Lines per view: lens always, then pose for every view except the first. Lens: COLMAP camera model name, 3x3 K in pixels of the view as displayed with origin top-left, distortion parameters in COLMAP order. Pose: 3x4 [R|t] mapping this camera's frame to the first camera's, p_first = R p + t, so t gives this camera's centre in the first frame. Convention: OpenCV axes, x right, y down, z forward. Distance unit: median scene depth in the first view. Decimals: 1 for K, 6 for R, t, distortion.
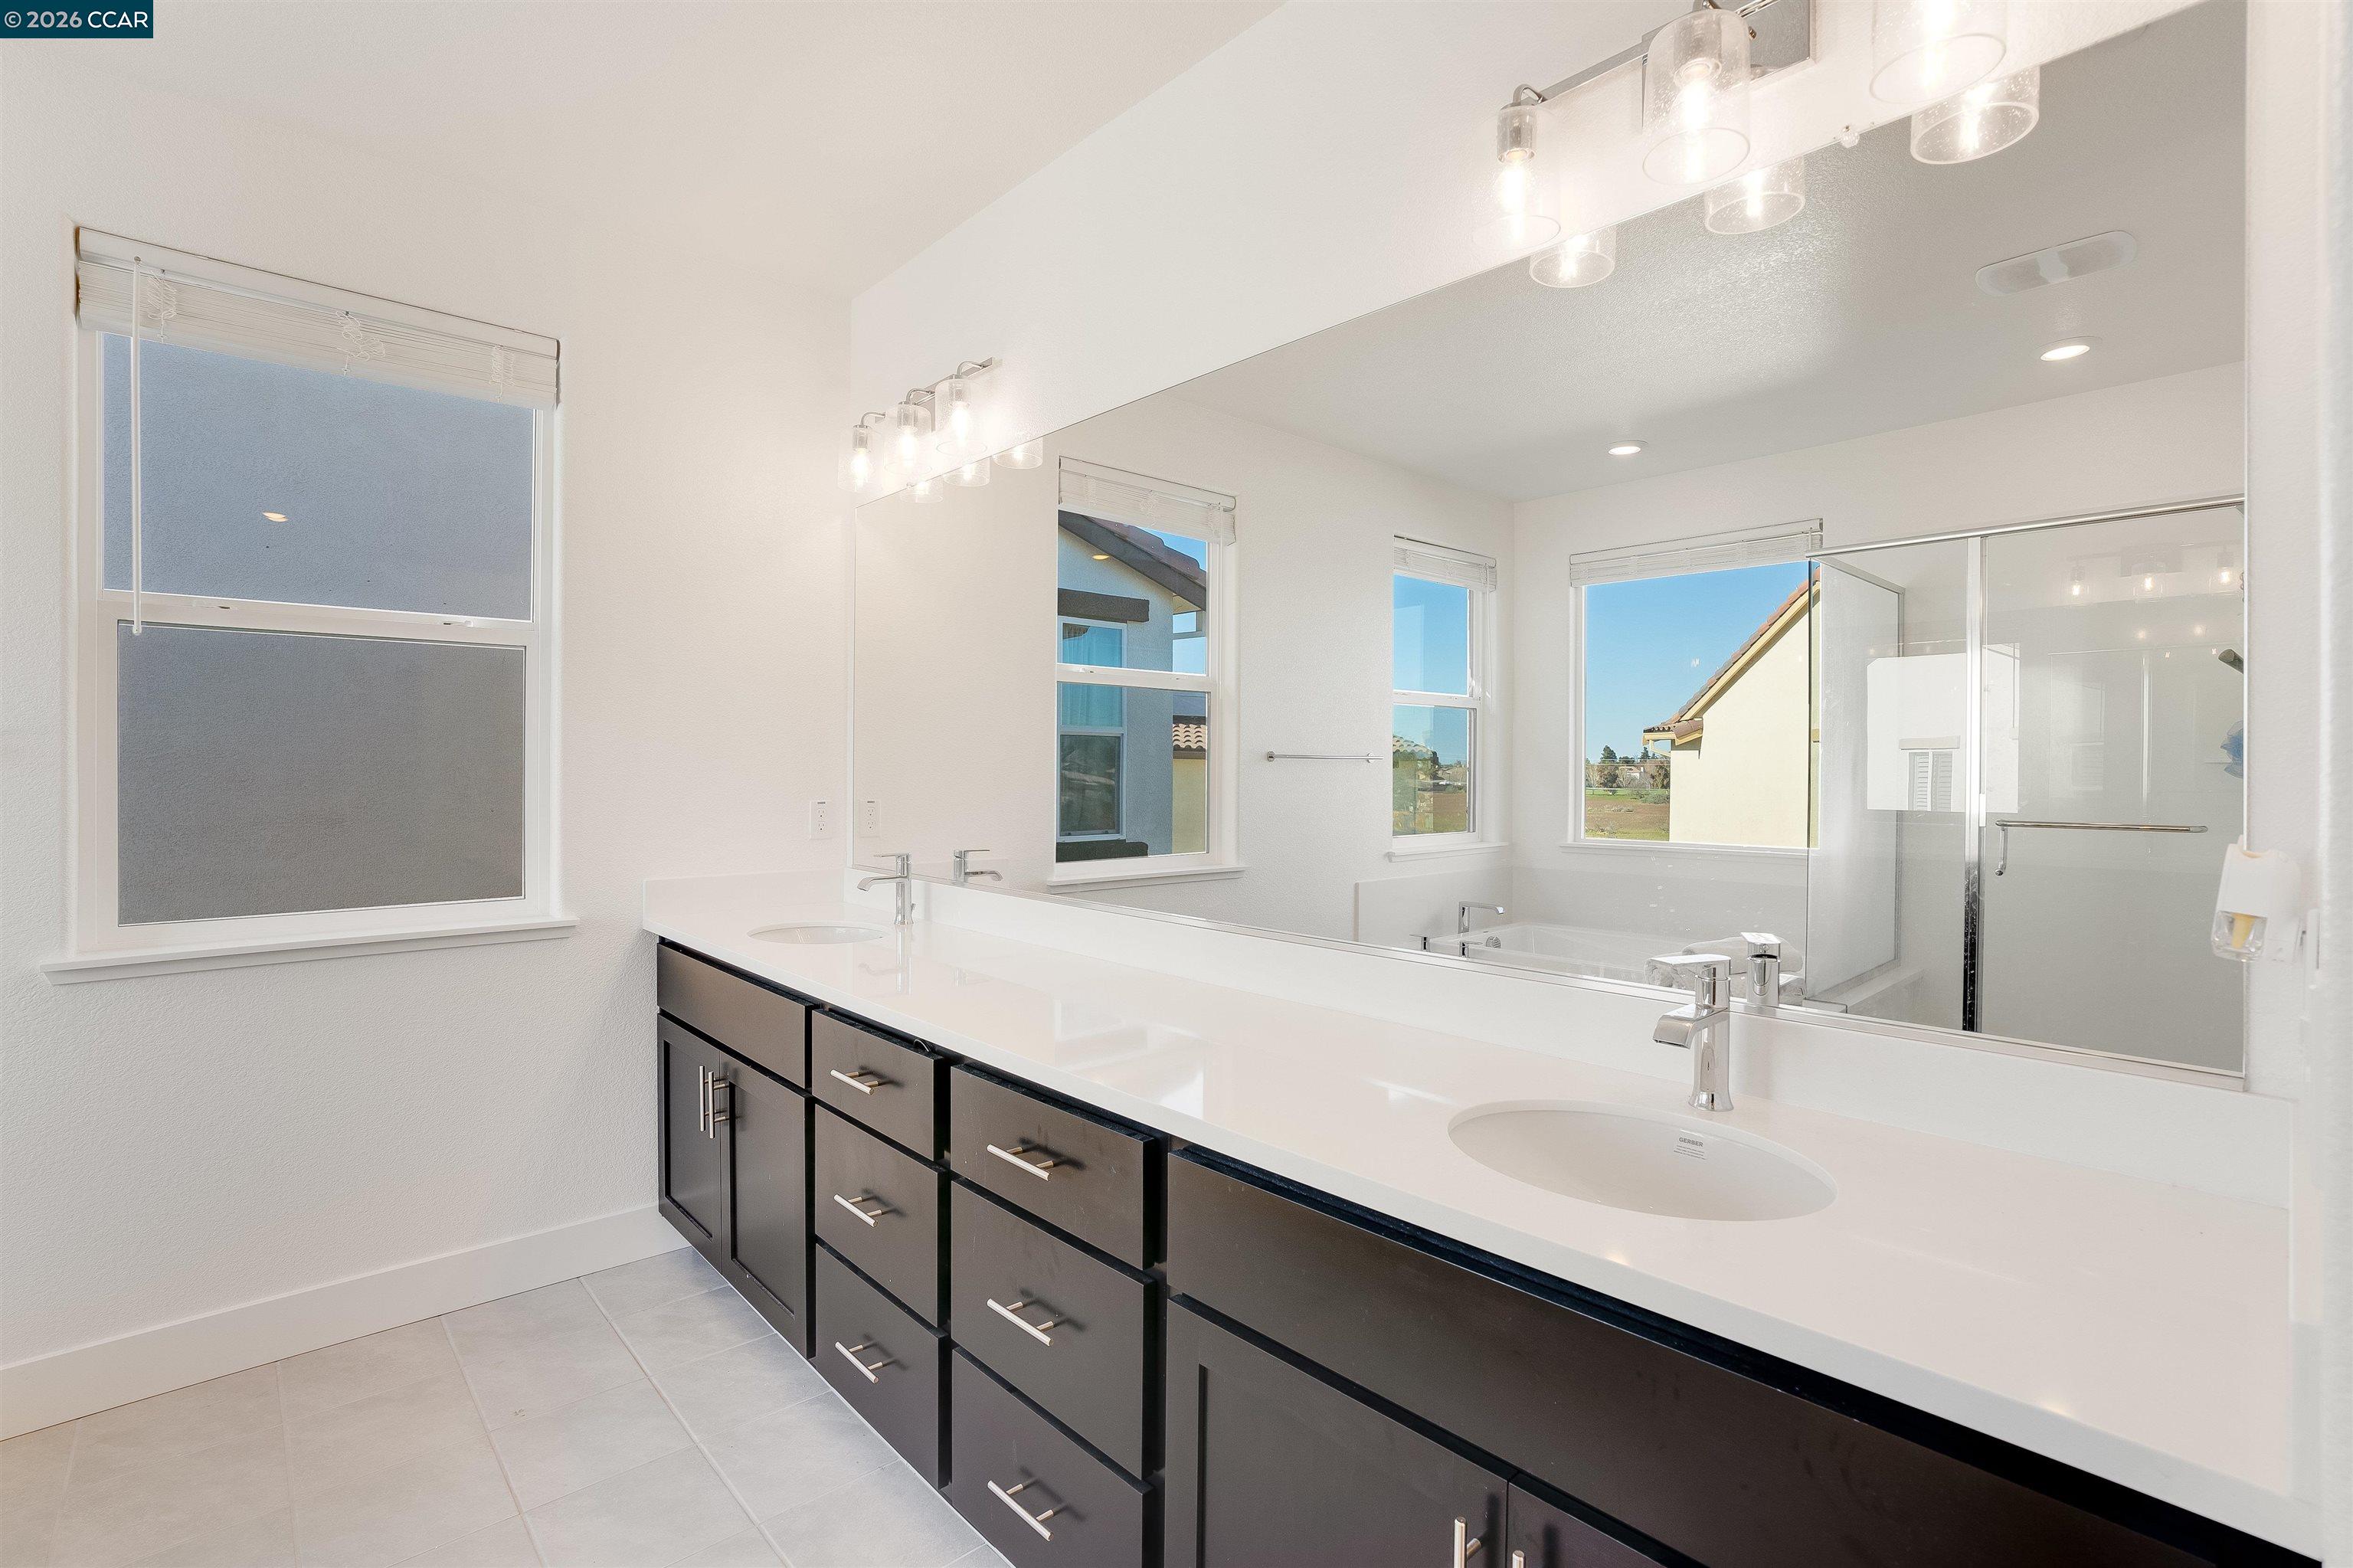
lens RADIAL K [[1082.4, 0, 1158.6], [0, 1082.4, 769.5], [0, 0, 1]] dist [-0.011577, 0.004029]
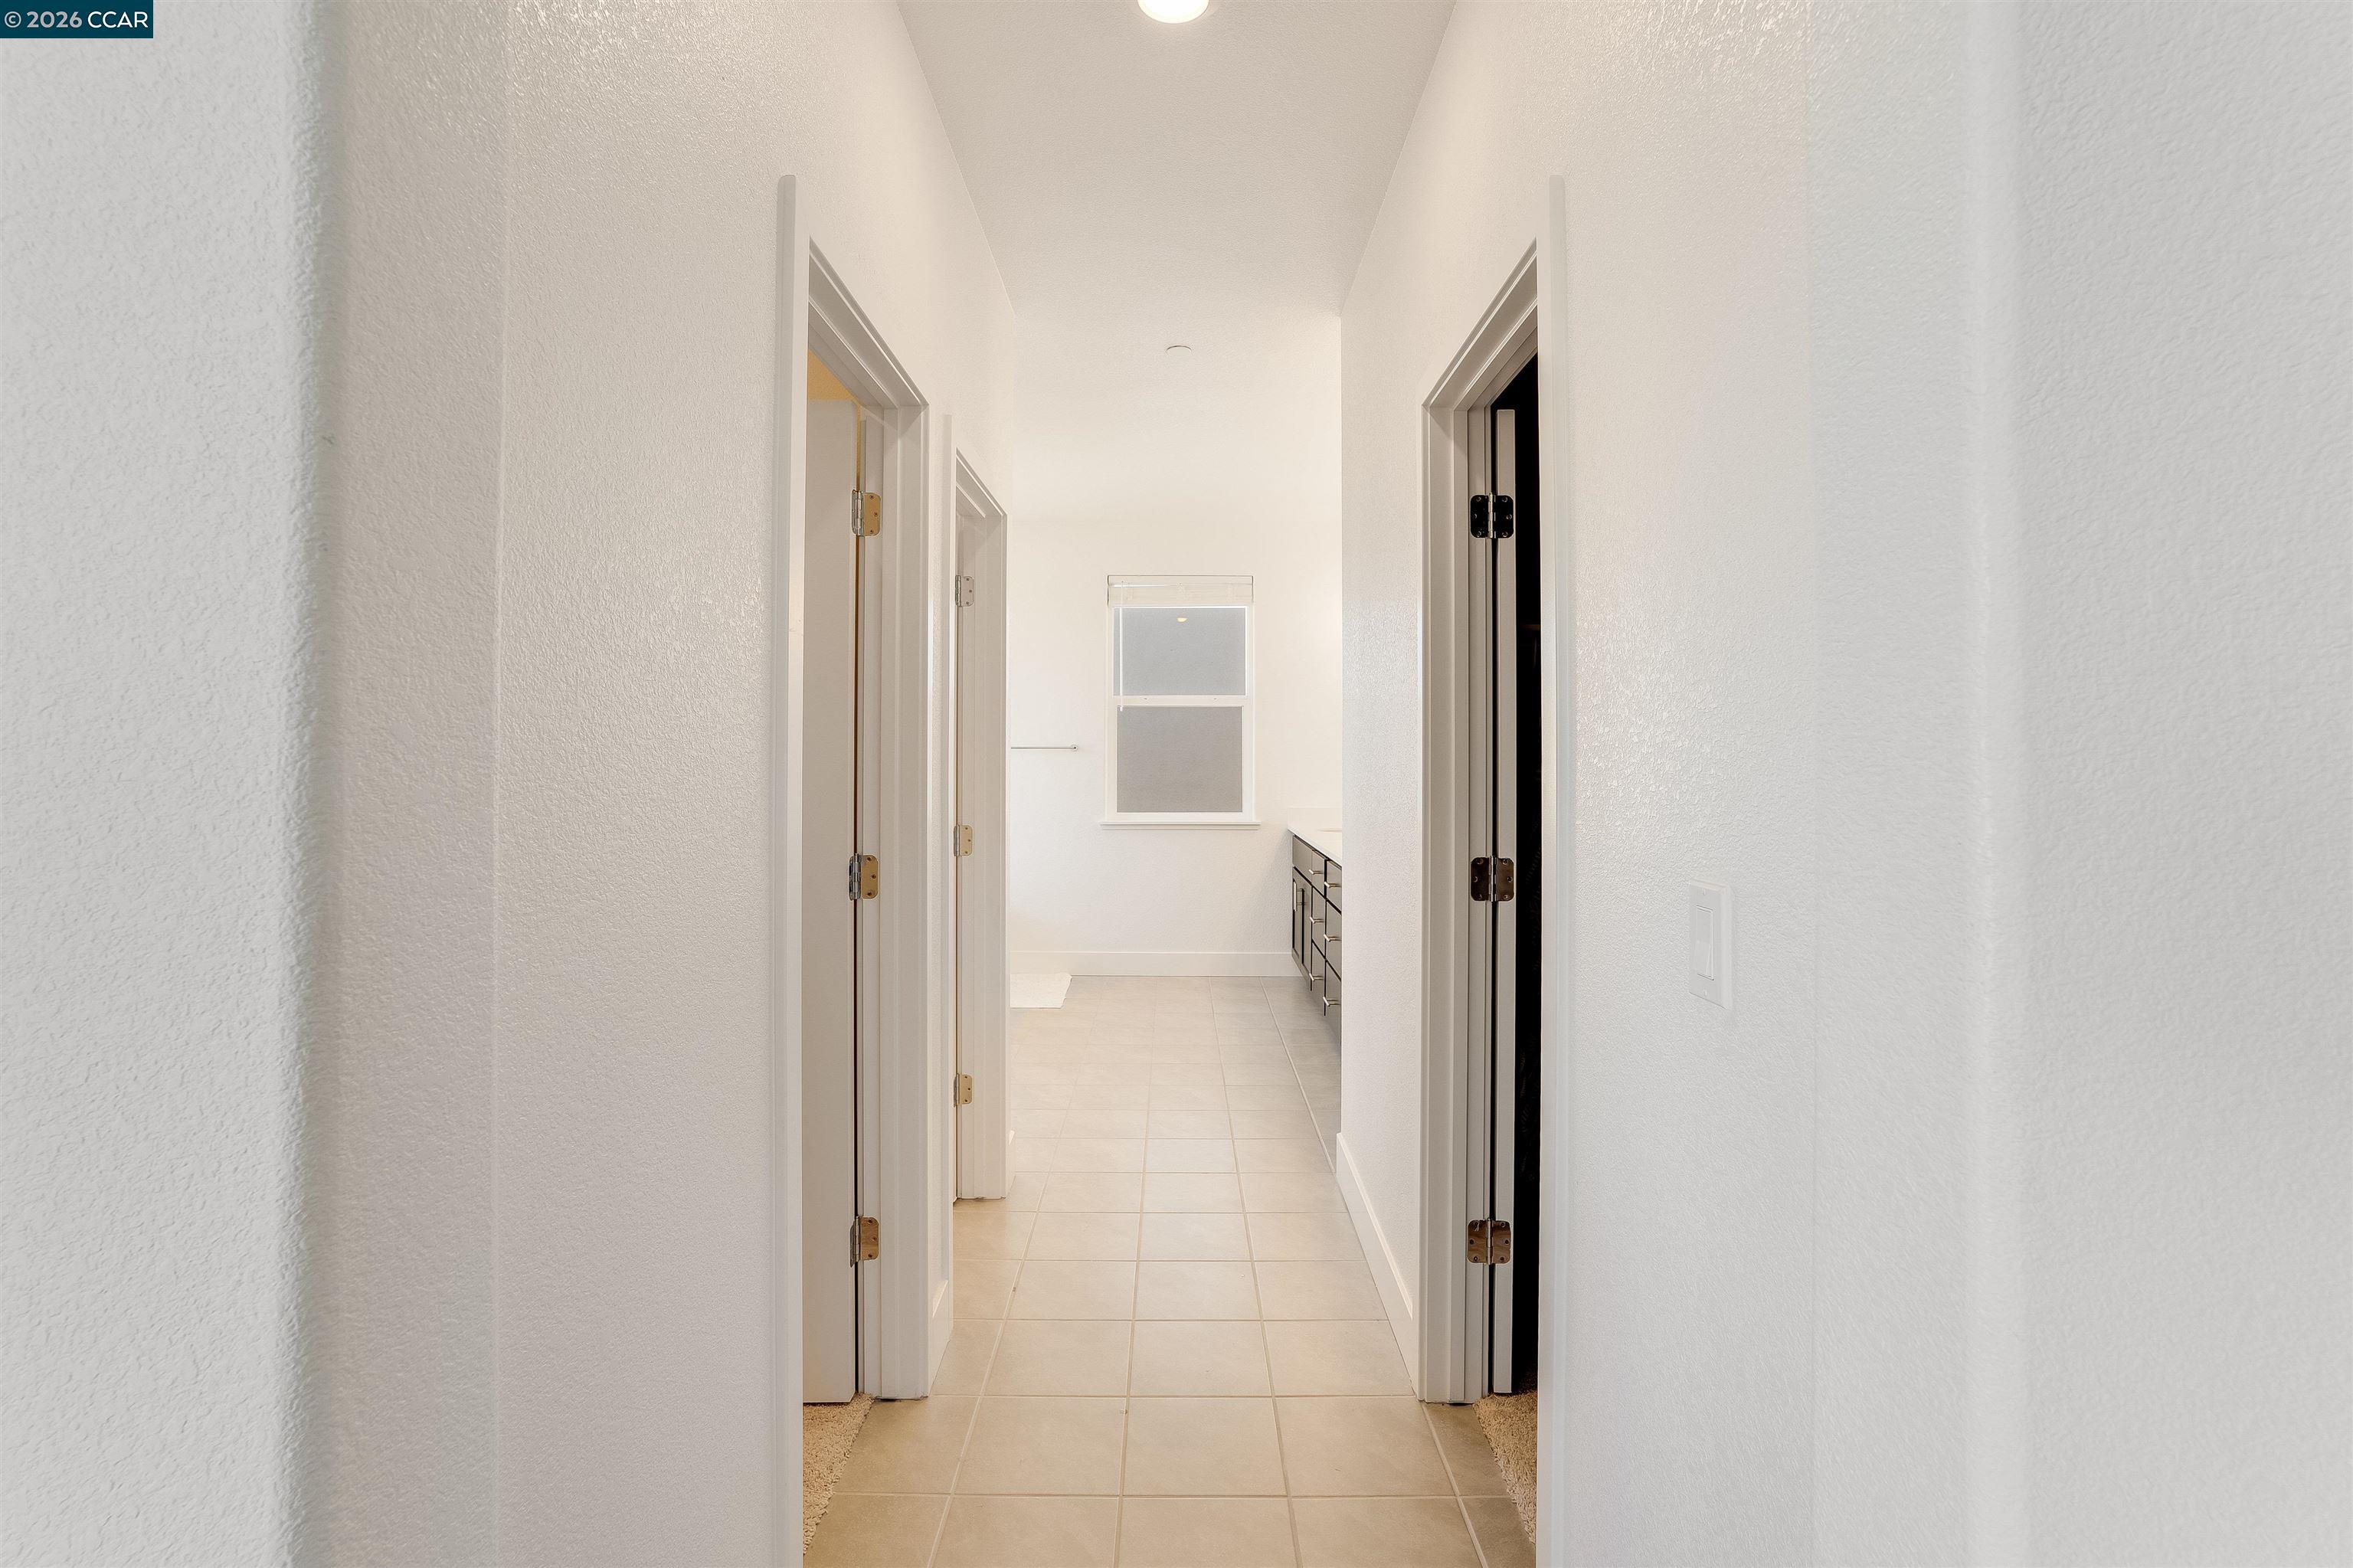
lens RADIAL K [[1082.4, 0, 1181.4], [0, 1082.4, 771.7], [0, 0, 1]] dist [-0.011577, 0.004029]
pose [[0.731681, 0.000244, -0.681647, 0.768360], [-0.002843, 0.999992, -0.002693, 0.030811], [0.681641, 0.003908, 0.731676, -0.682332]]
